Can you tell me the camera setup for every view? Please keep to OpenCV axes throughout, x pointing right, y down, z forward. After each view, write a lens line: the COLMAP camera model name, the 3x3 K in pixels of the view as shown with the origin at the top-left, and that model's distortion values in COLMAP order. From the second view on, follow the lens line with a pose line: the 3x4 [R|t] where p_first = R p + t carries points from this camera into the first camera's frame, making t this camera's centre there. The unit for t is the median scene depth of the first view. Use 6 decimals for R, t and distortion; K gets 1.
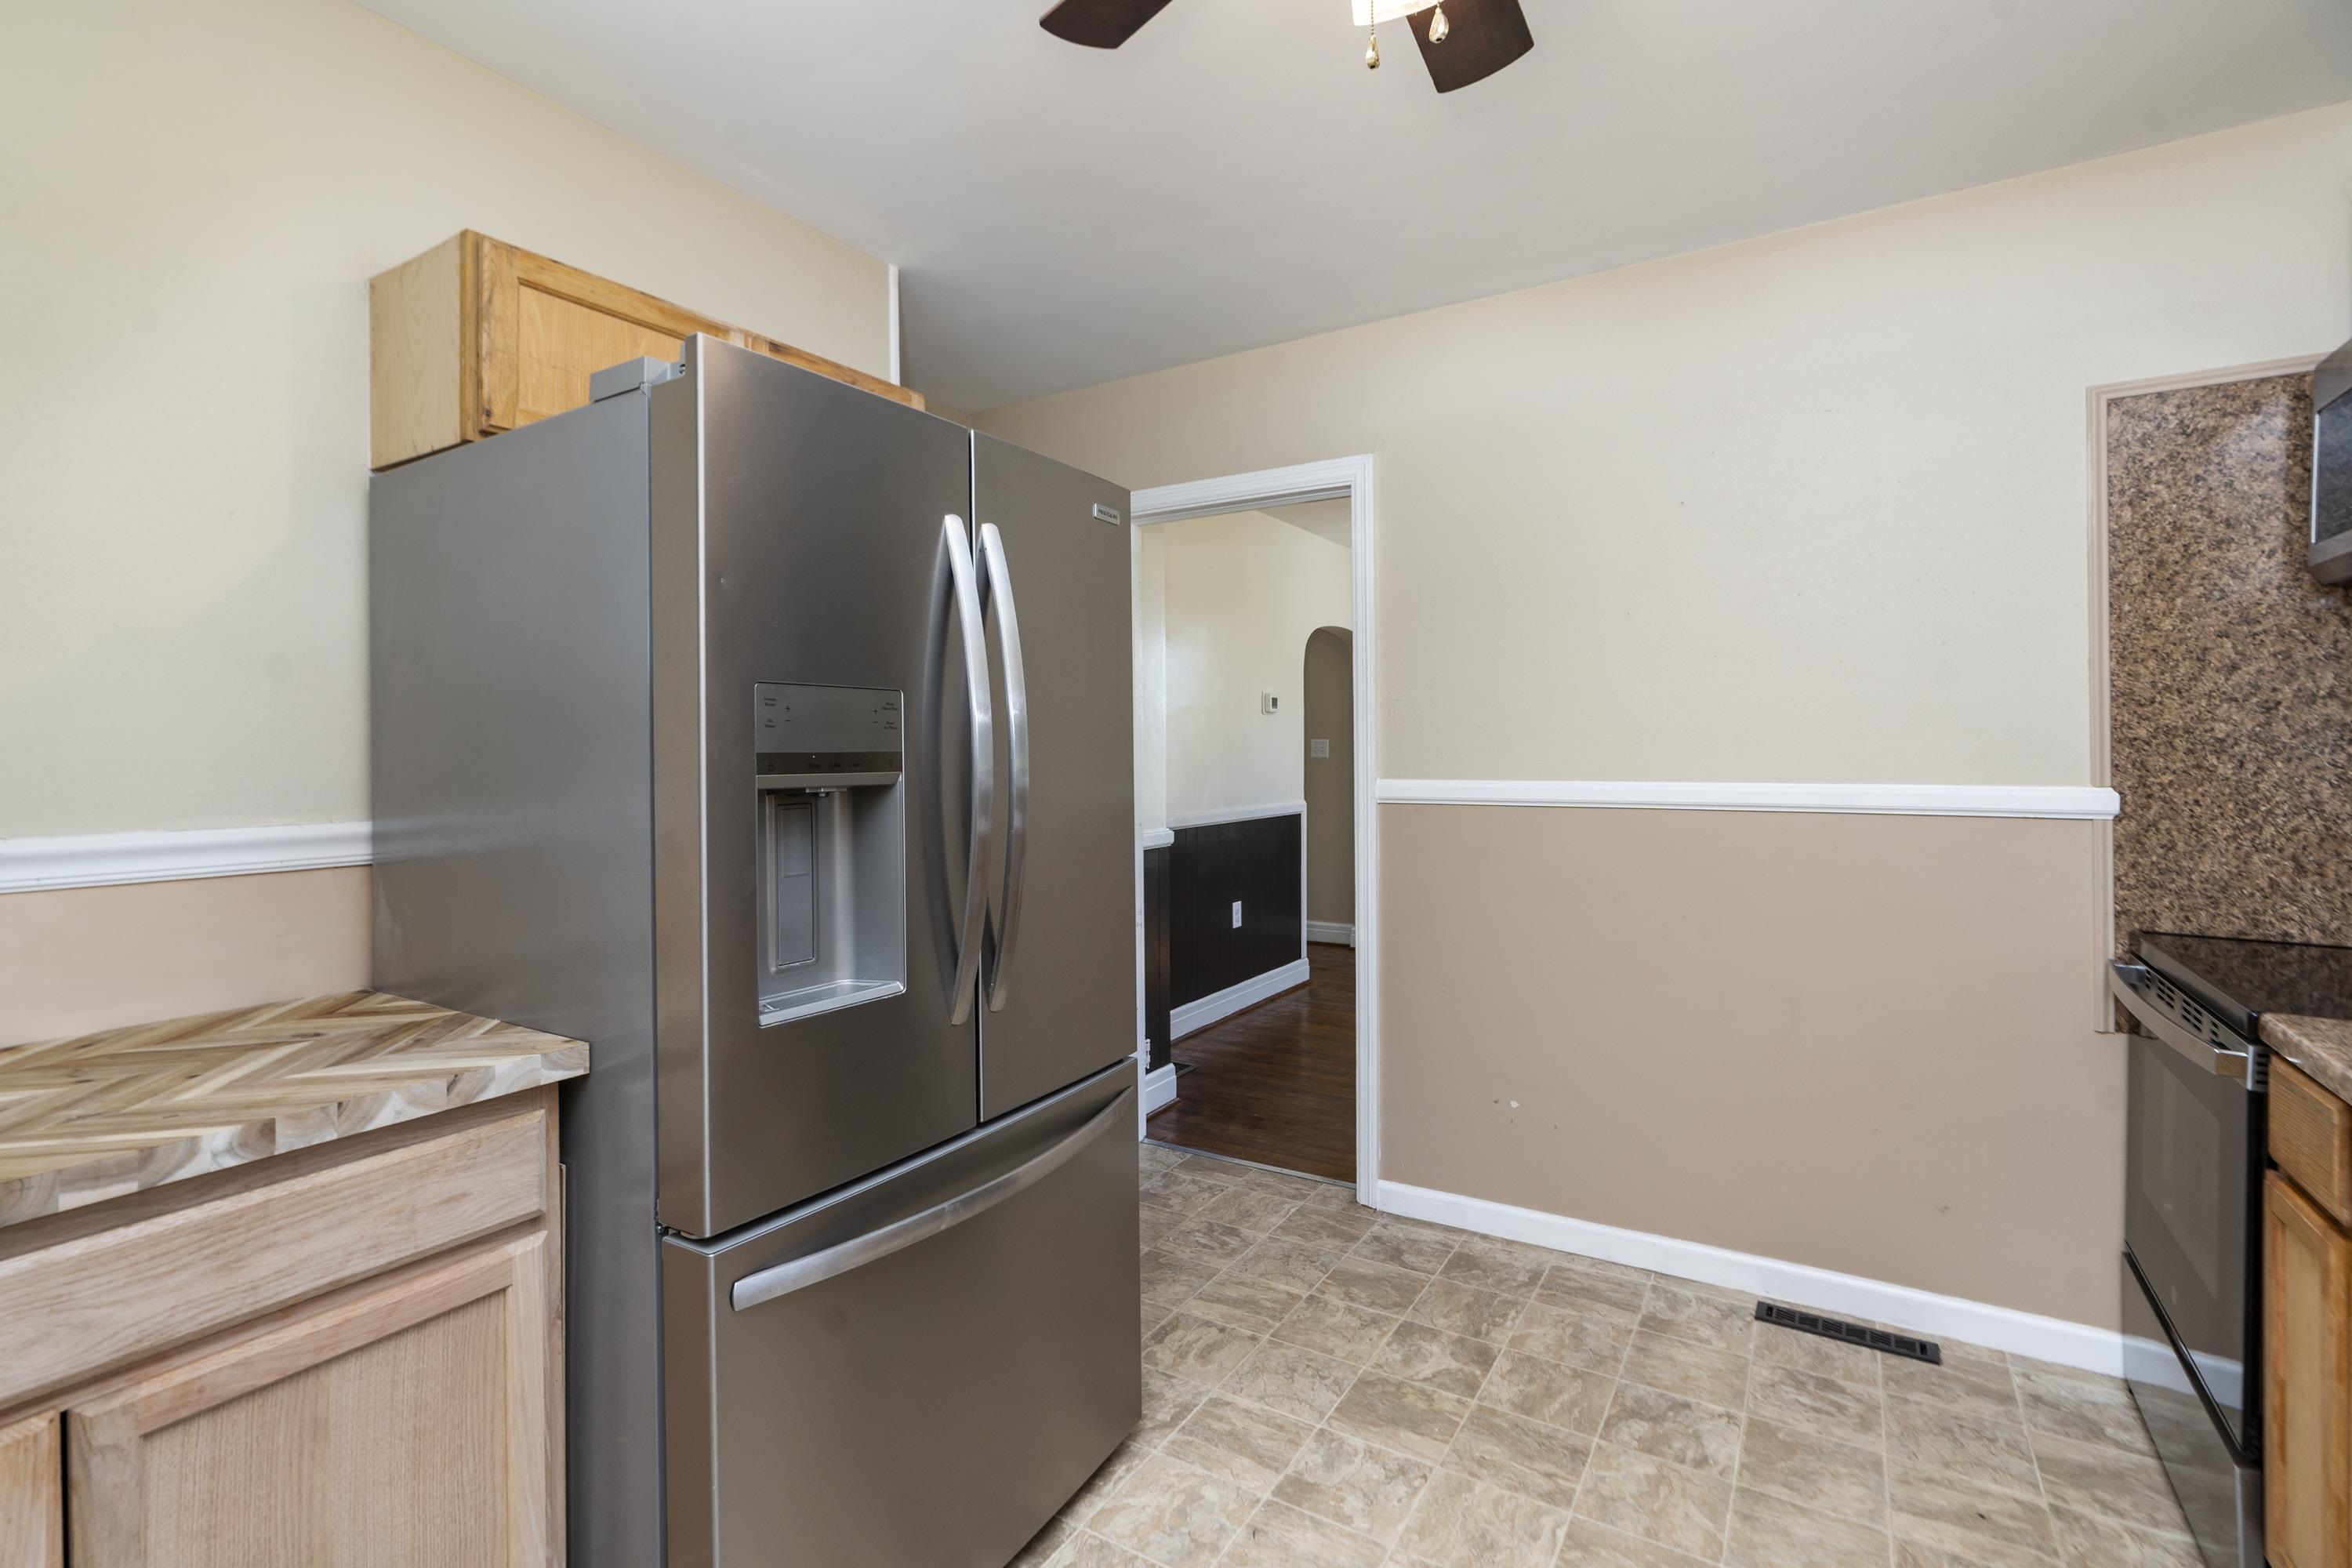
lens RADIAL K [[1078.8, 0, 1179.3], [0, 1078.8, 748.5], [0, 0, 1]] dist [0.000334, 0.000503]
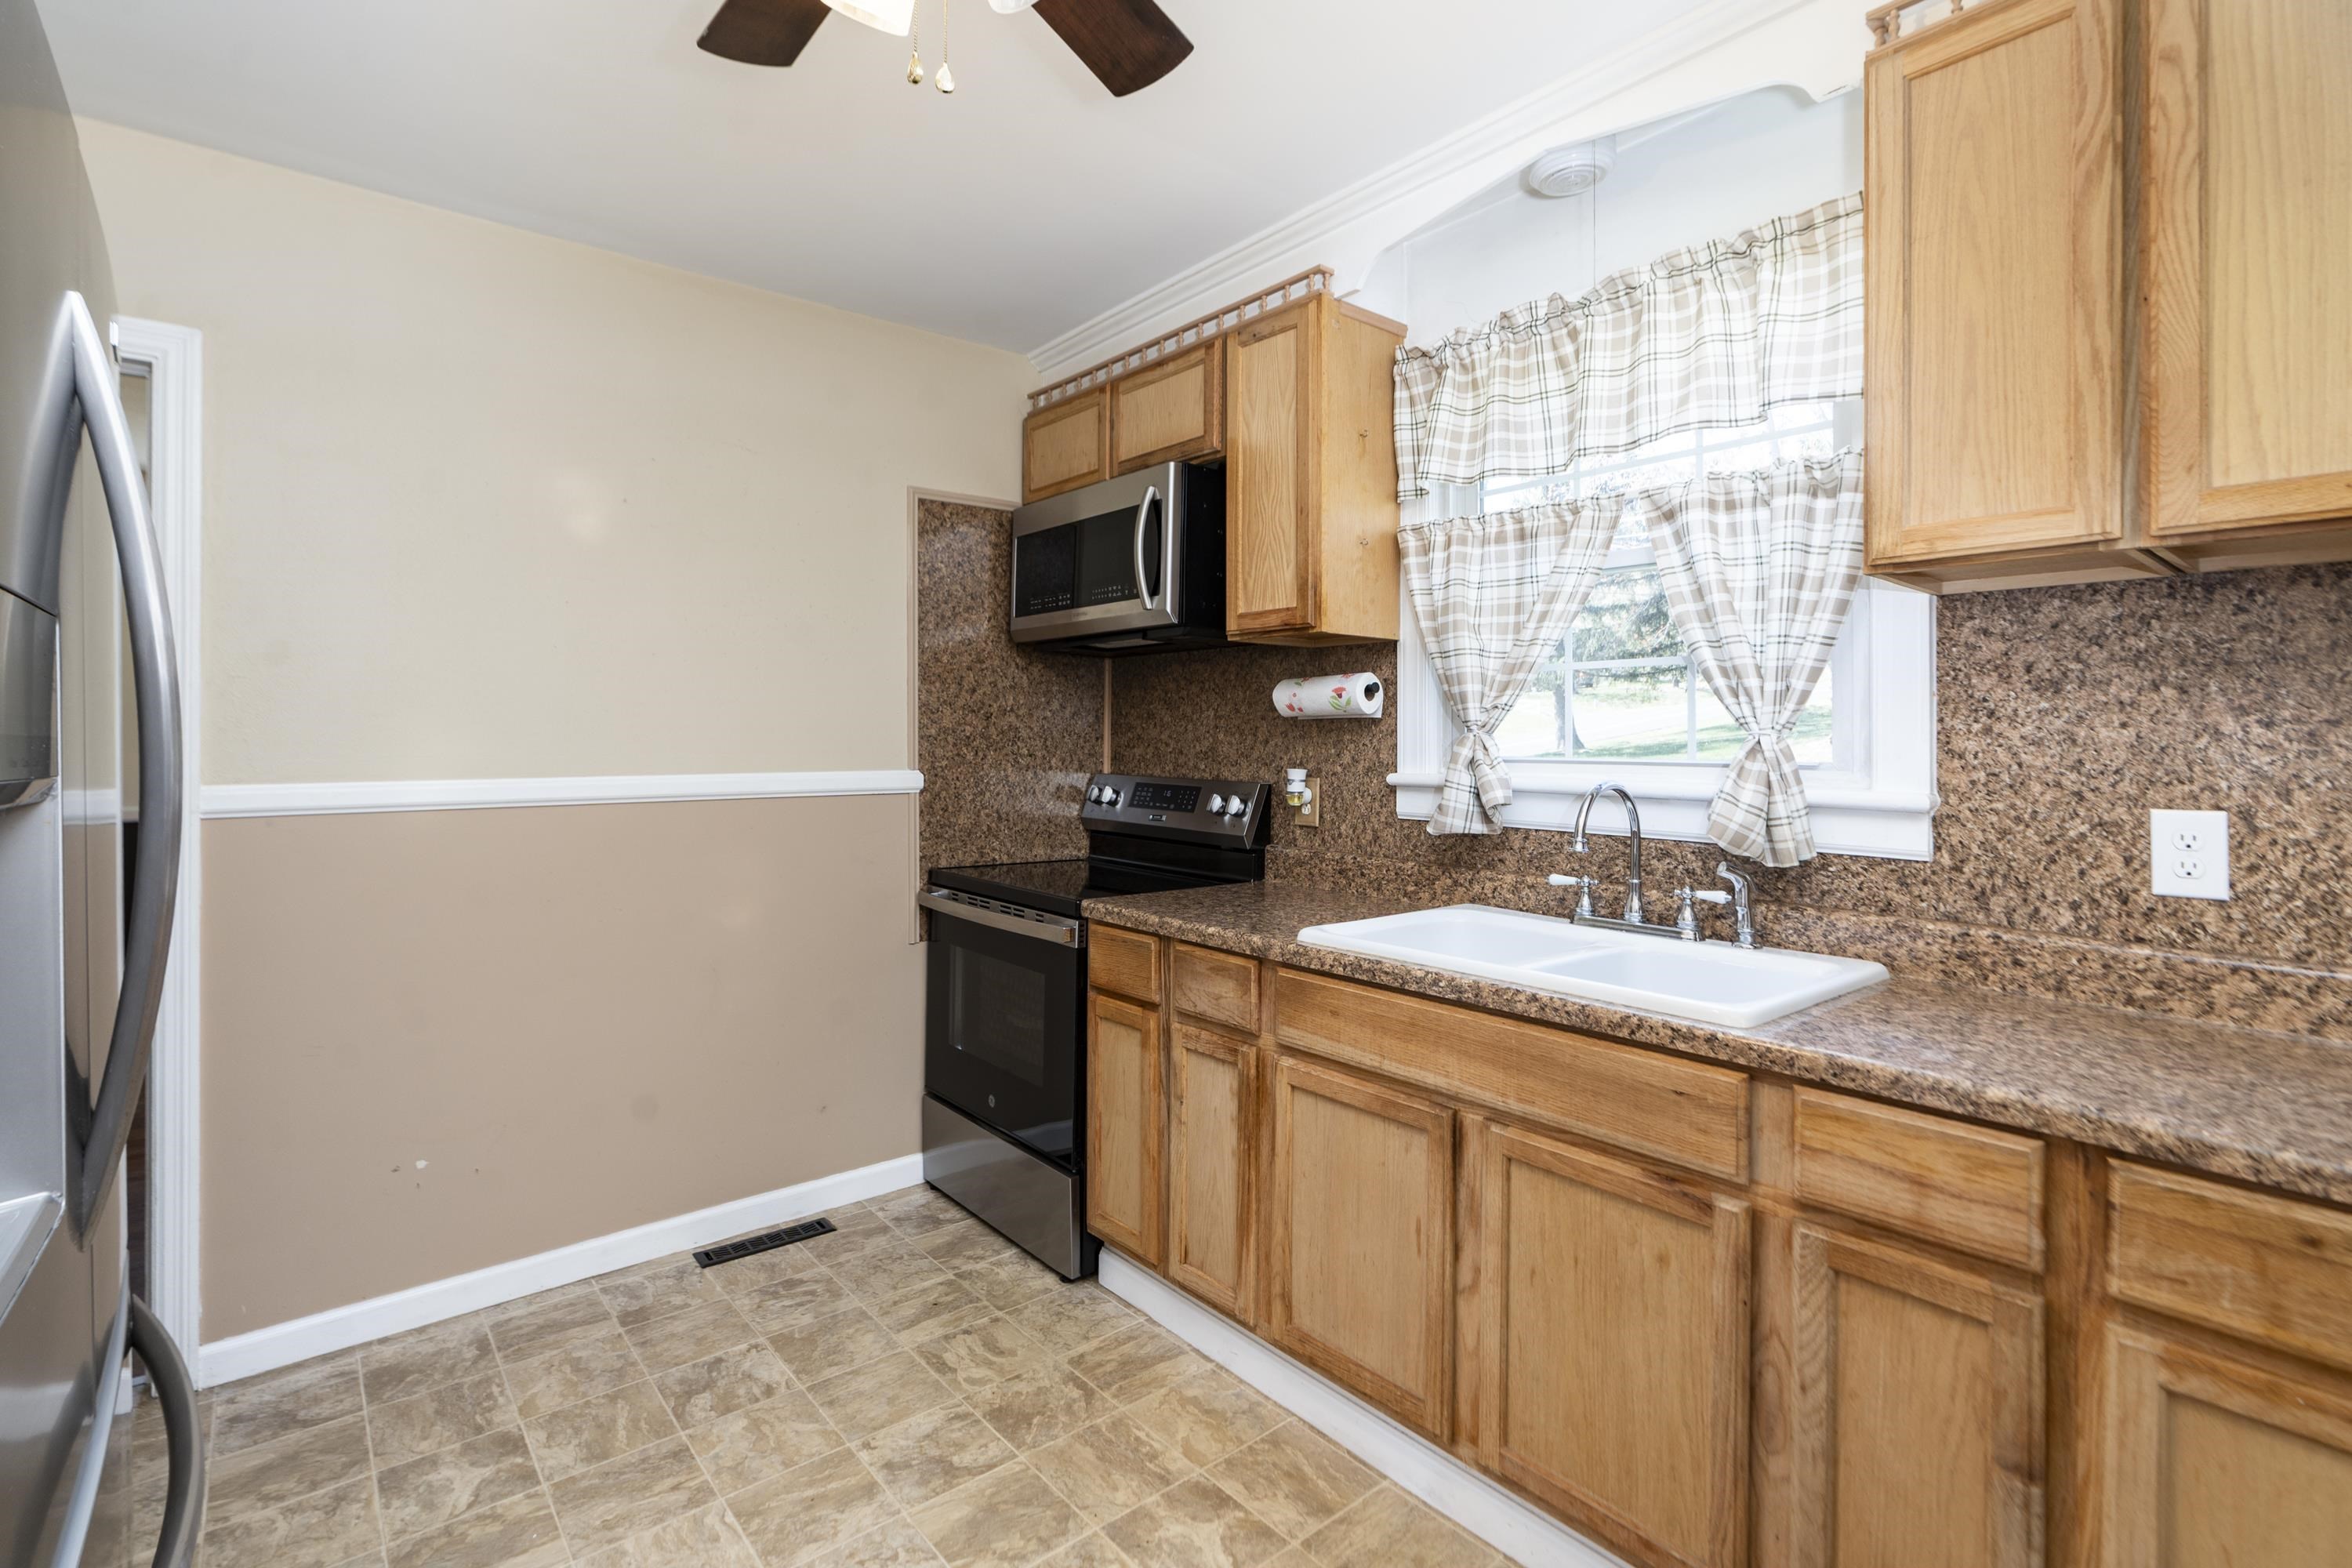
lens RADIAL K [[1078.8, 0, 1134.8], [0, 1078.8, 741.2], [0, 0, 1]] dist [0.000334, 0.000503]
pose [[0.352370, 0.003738, 0.935853, -0.371513], [0.002831, 0.999983, -0.005060, 0.005885], [-0.935857, 0.004432, 0.352353, 0.233490]]
